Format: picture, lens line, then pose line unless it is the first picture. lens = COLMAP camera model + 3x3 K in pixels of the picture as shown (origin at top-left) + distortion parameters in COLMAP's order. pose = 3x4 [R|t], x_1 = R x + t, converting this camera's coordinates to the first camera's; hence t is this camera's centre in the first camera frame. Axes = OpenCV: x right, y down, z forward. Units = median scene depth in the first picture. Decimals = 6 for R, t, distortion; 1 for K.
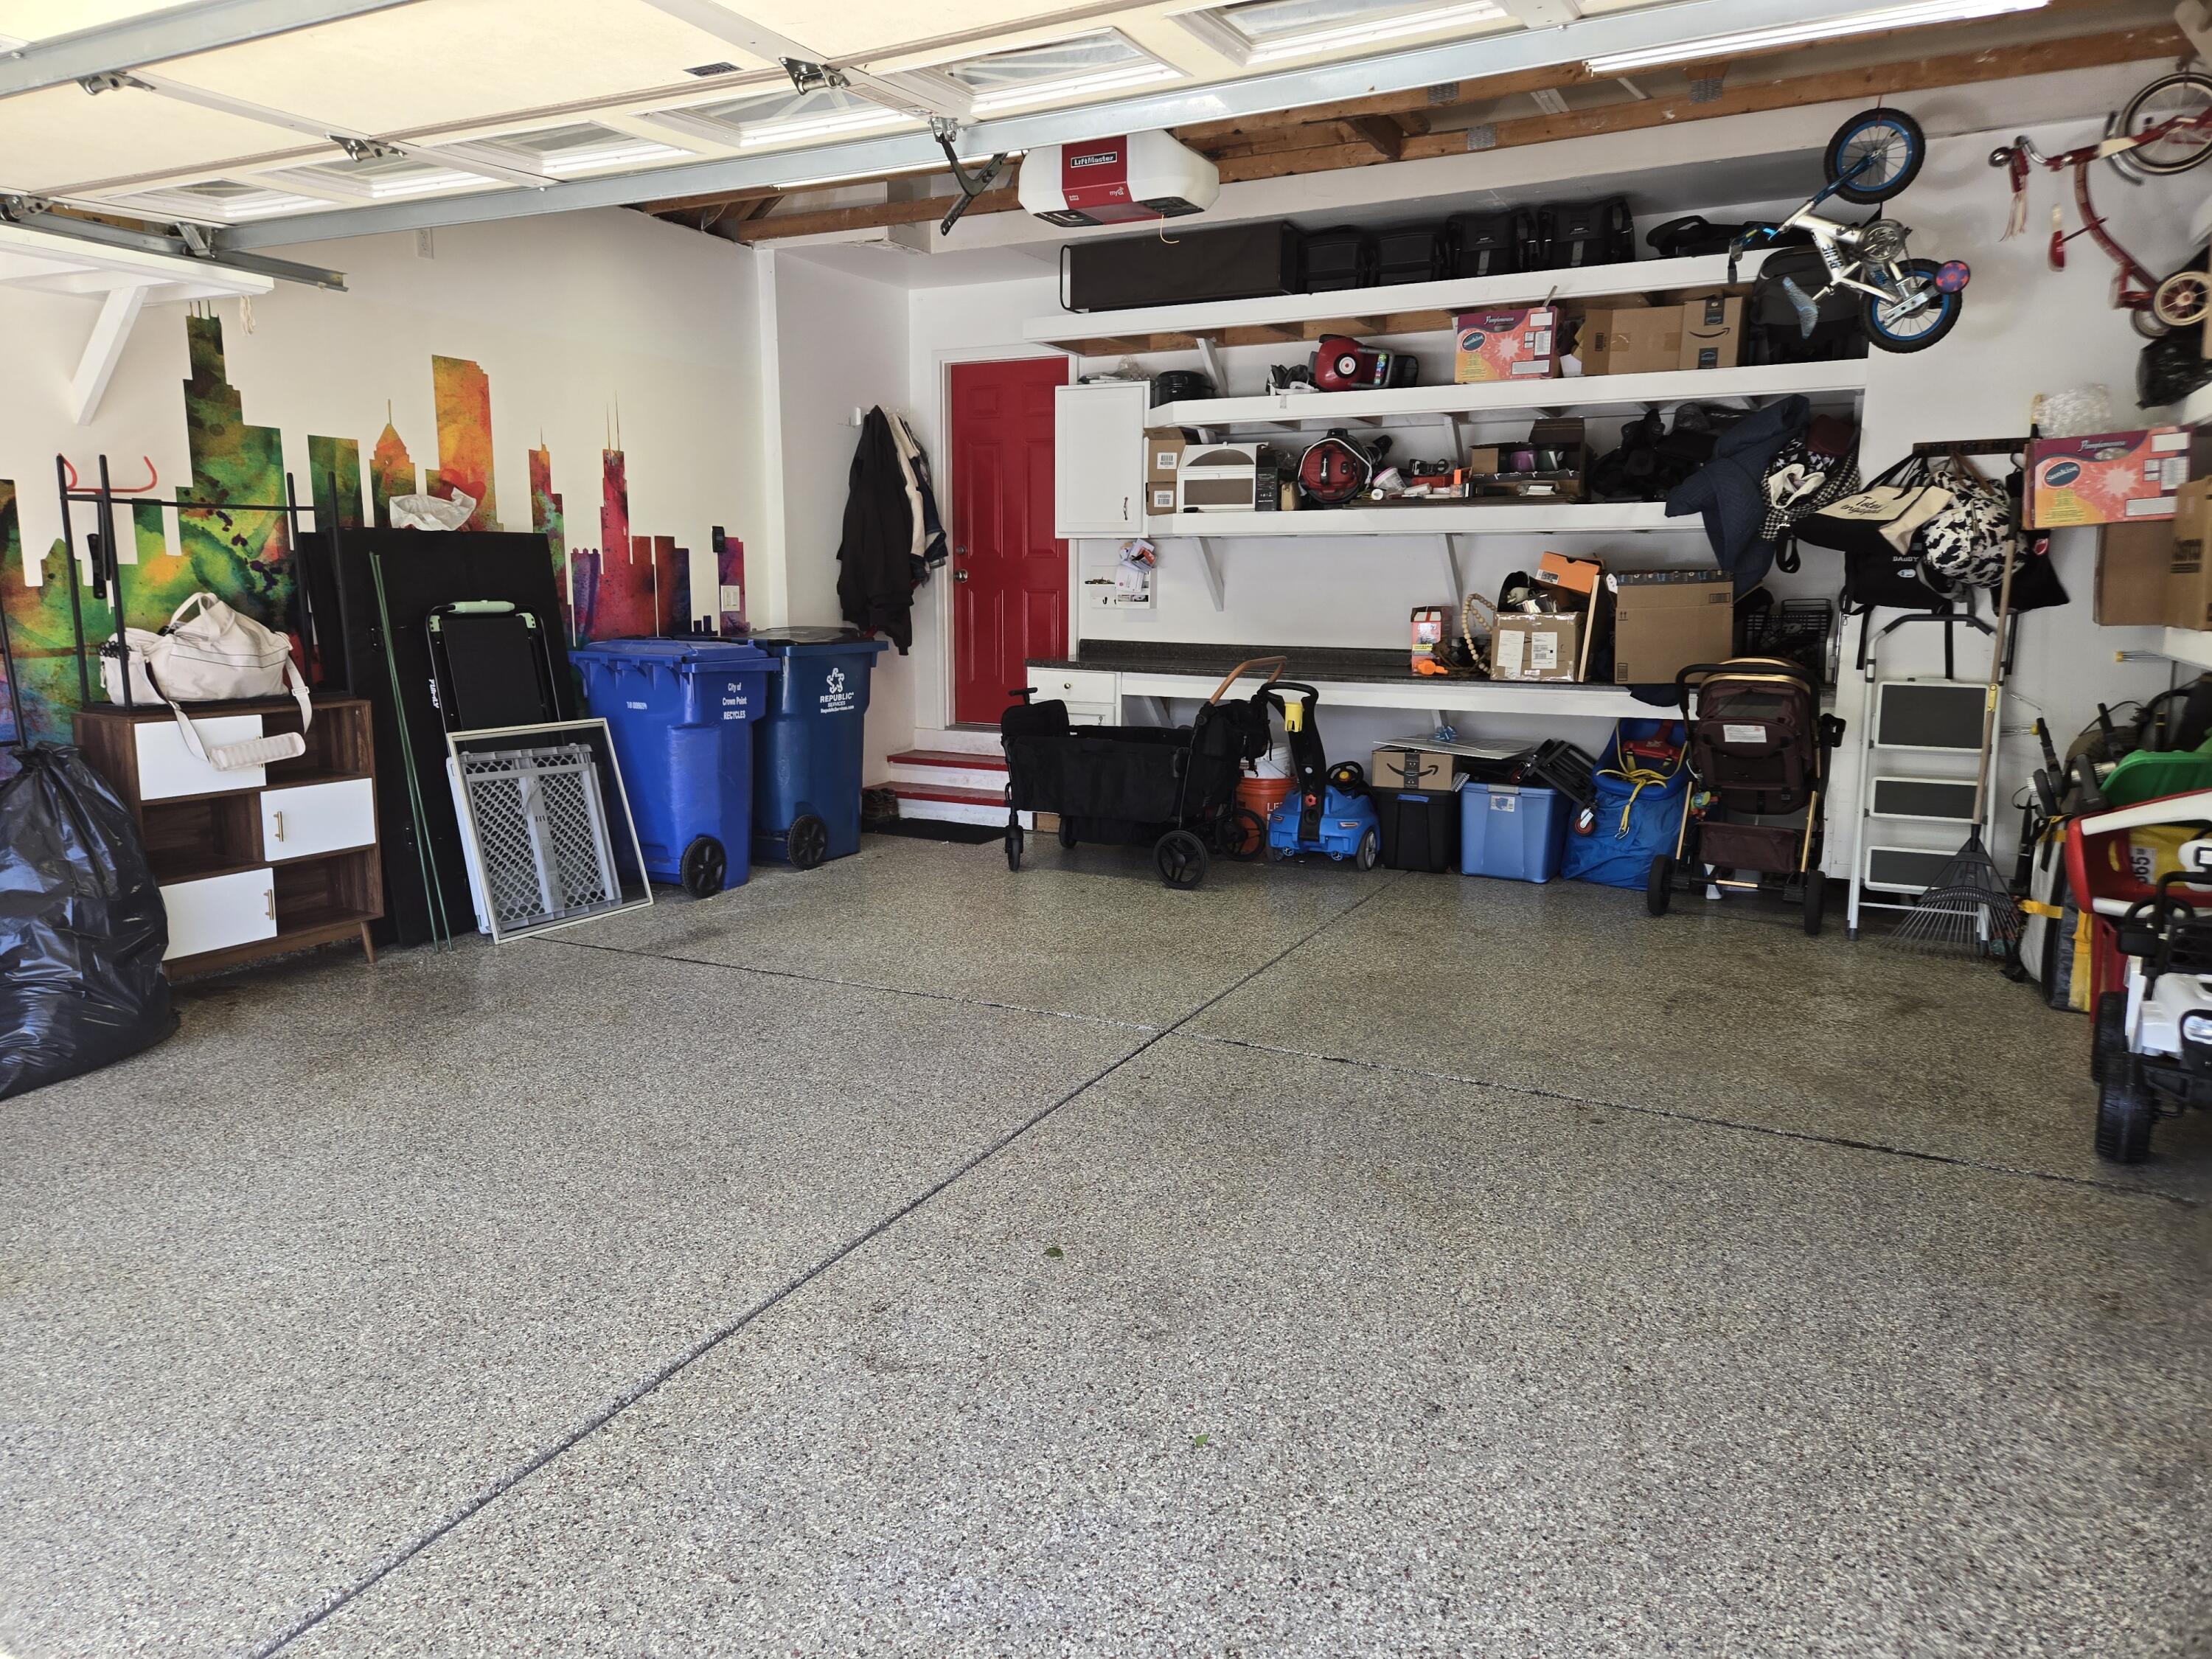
lens RADIAL K [[1551.4, 0, 1103.1], [0, 1551.4, 802.5], [0, 0, 1]] dist [0.088874, -0.077076]
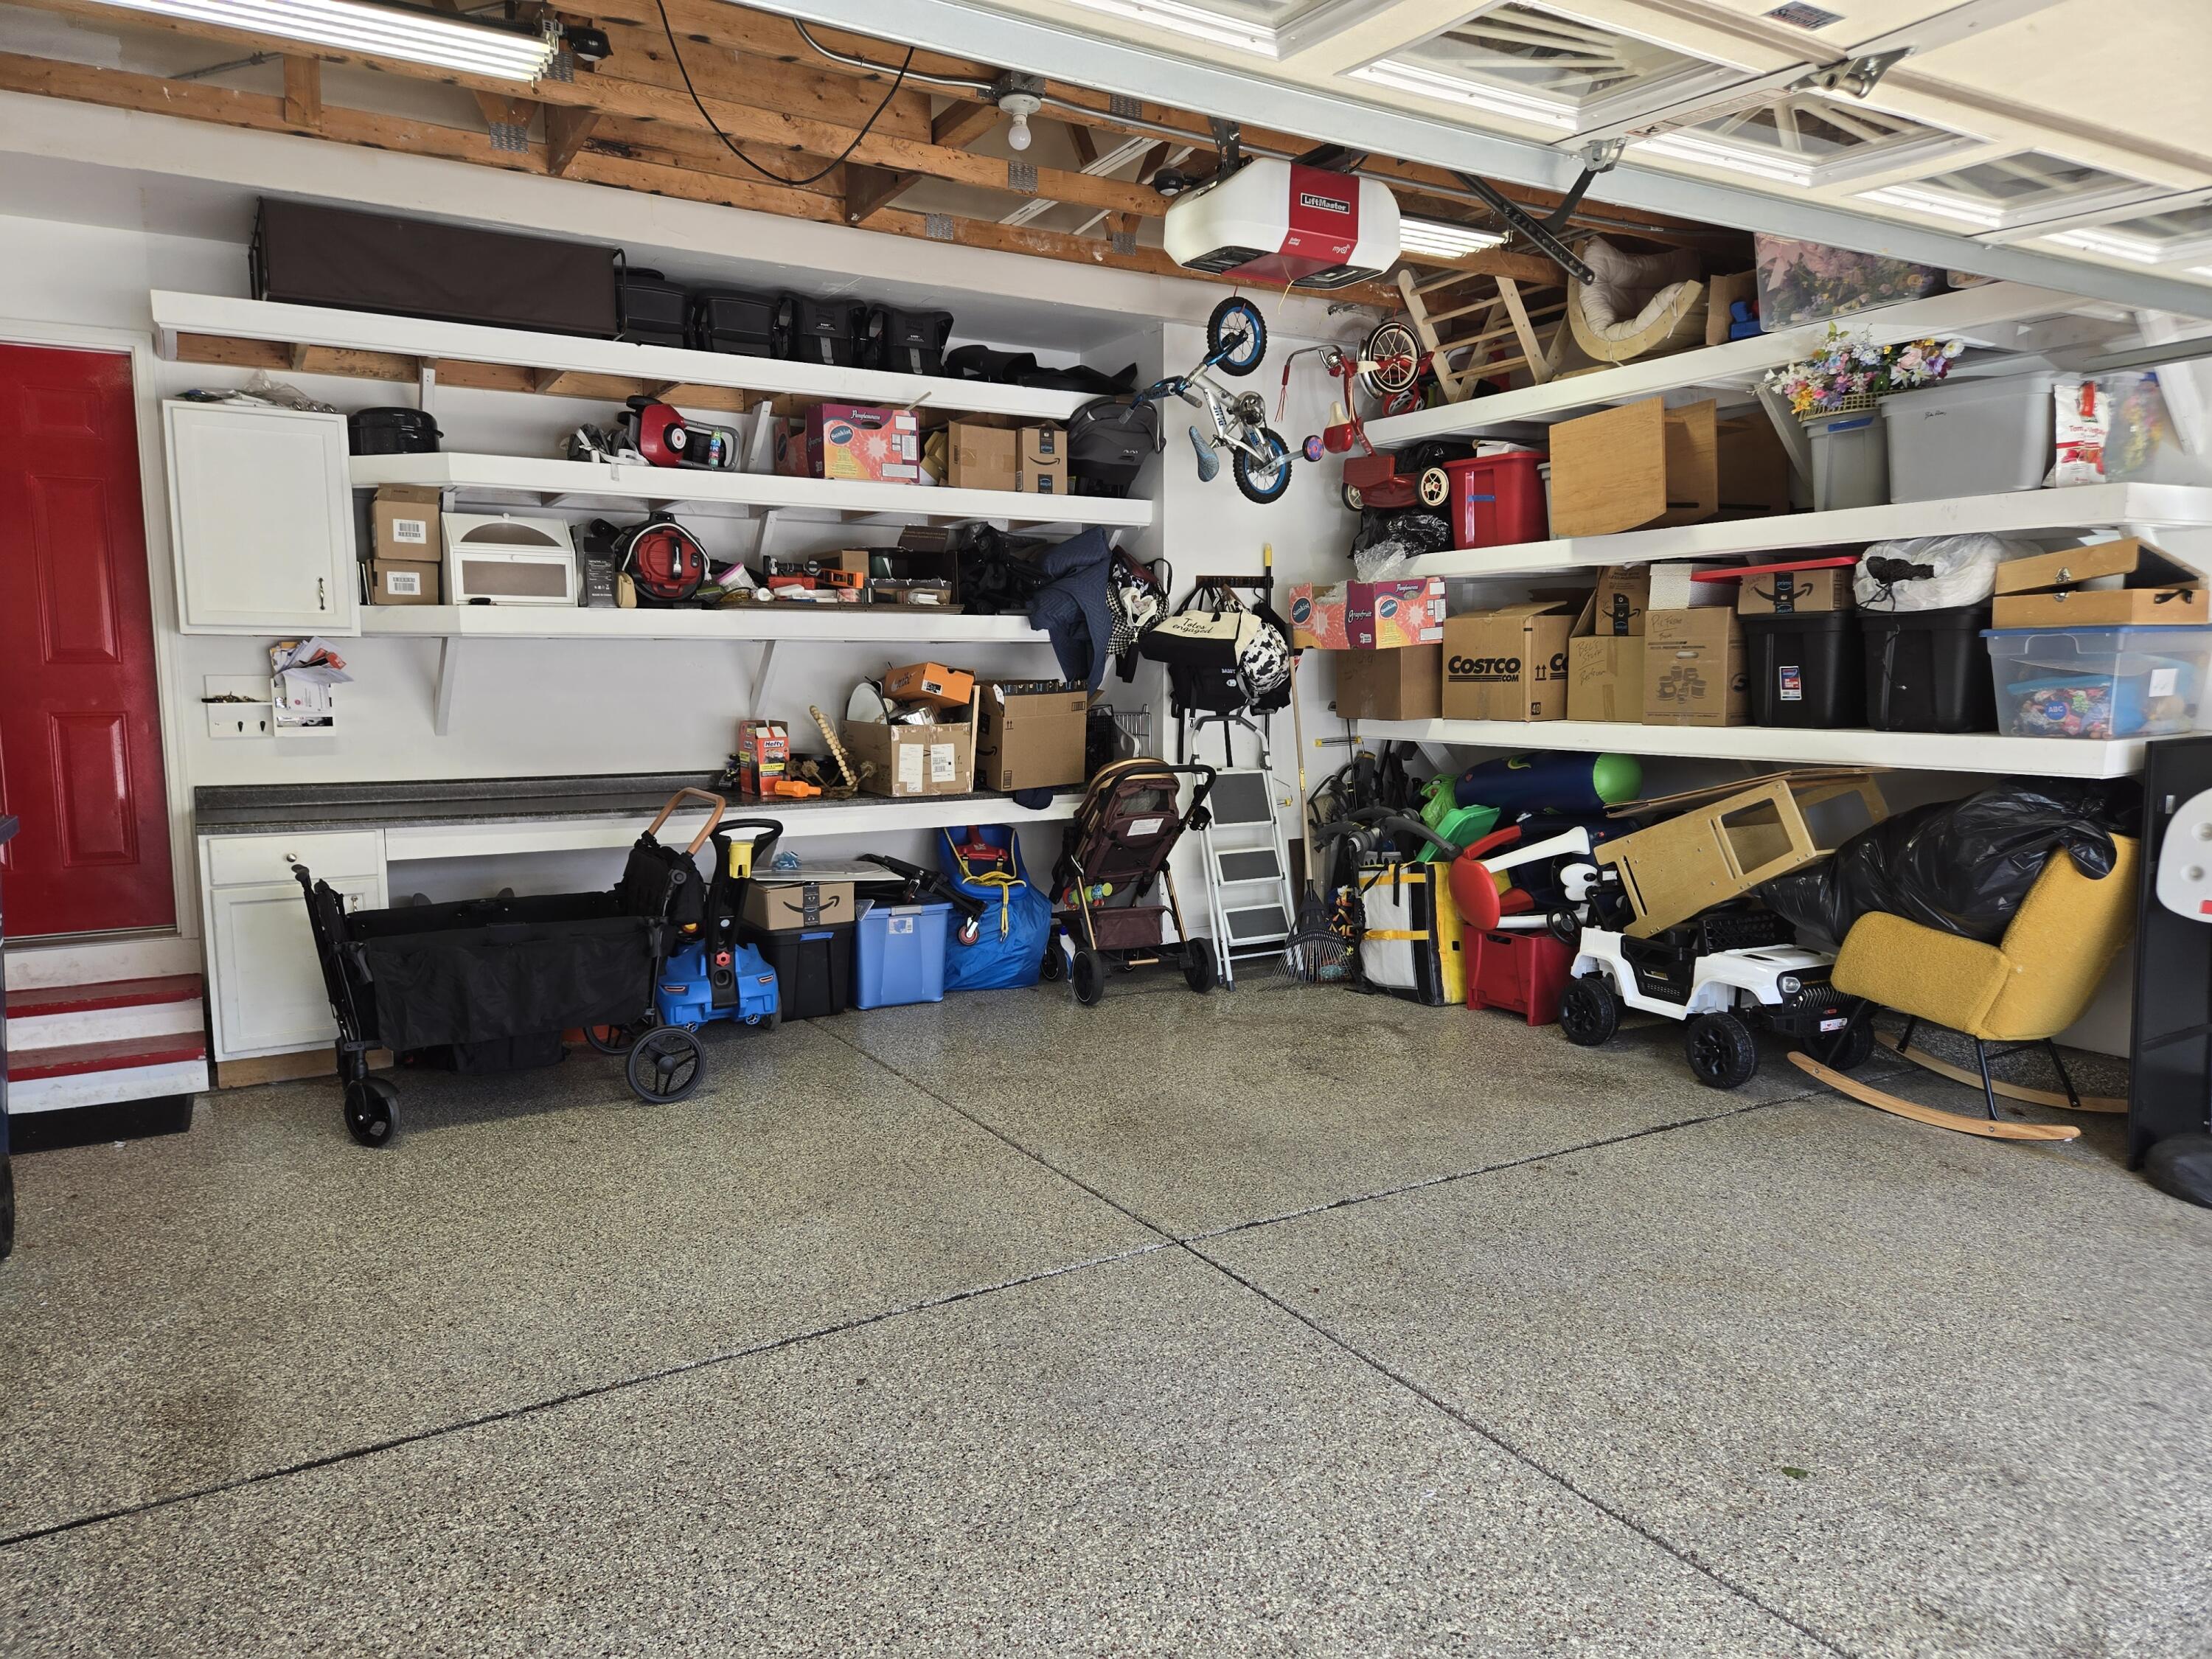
lens RADIAL K [[1496.4, 0, 1127.2], [0, 1496.4, 833.0], [0, 0, 1]] dist [0.080662, -0.071147]
pose [[0.511543, -0.100372, 0.853375, -0.468691], [0.130797, 0.990676, 0.038116, -0.075951], [-0.849244, 0.092121, 0.519902, 0.429223]]
